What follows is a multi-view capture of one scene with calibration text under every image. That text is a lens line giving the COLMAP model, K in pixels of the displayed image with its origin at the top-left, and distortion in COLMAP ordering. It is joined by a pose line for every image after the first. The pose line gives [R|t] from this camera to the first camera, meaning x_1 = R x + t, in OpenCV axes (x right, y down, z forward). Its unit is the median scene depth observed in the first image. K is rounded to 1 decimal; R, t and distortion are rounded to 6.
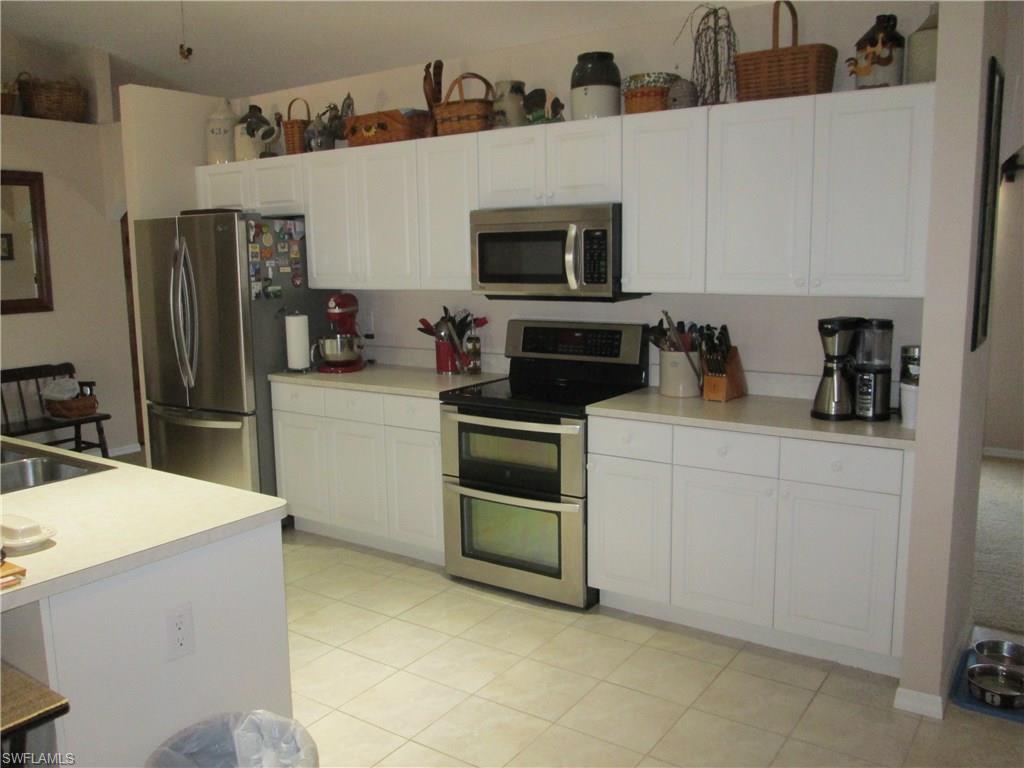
lens RADIAL K [[860.3, 0, 511.6], [0, 860.3, 385.2], [0, 0, 1]] dist [-0.044211, 0.026659]
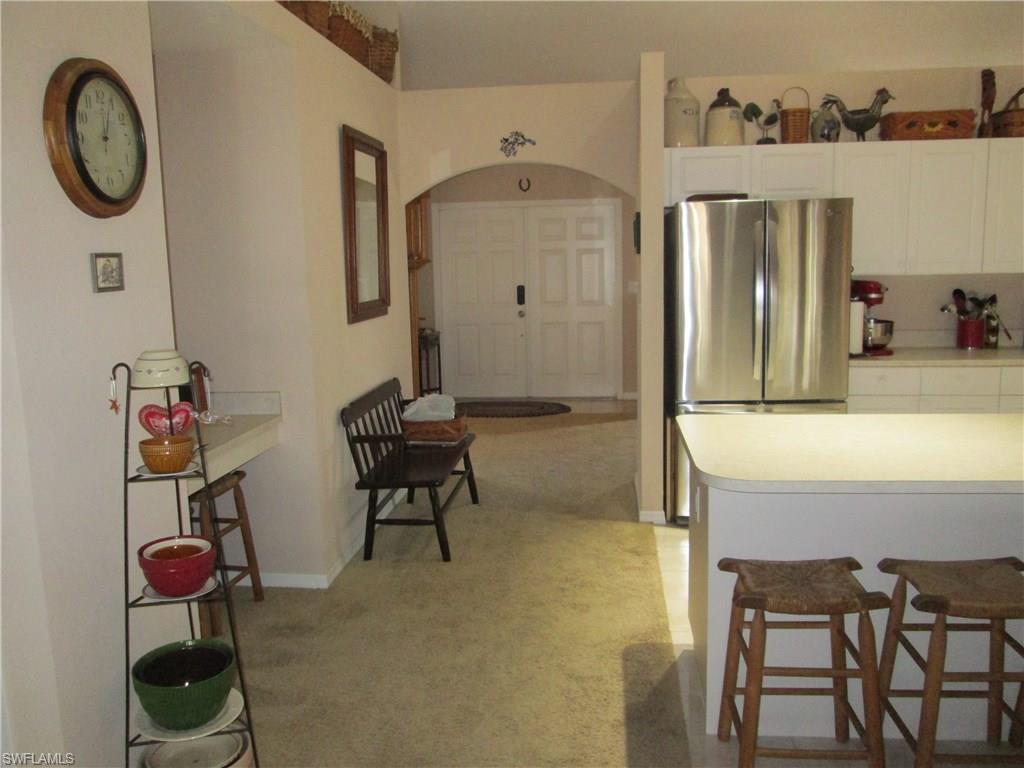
lens RADIAL K [[860.3, 0, 512.3], [0, 860.3, 379.6], [0, 0, 1]] dist [-0.044211, 0.026659]
pose [[0.877876, -0.082523, 0.471724, -1.080003], [0.083299, 0.996338, 0.019279, -0.041156], [-0.471587, 0.022370, 0.881536, 0.290658]]
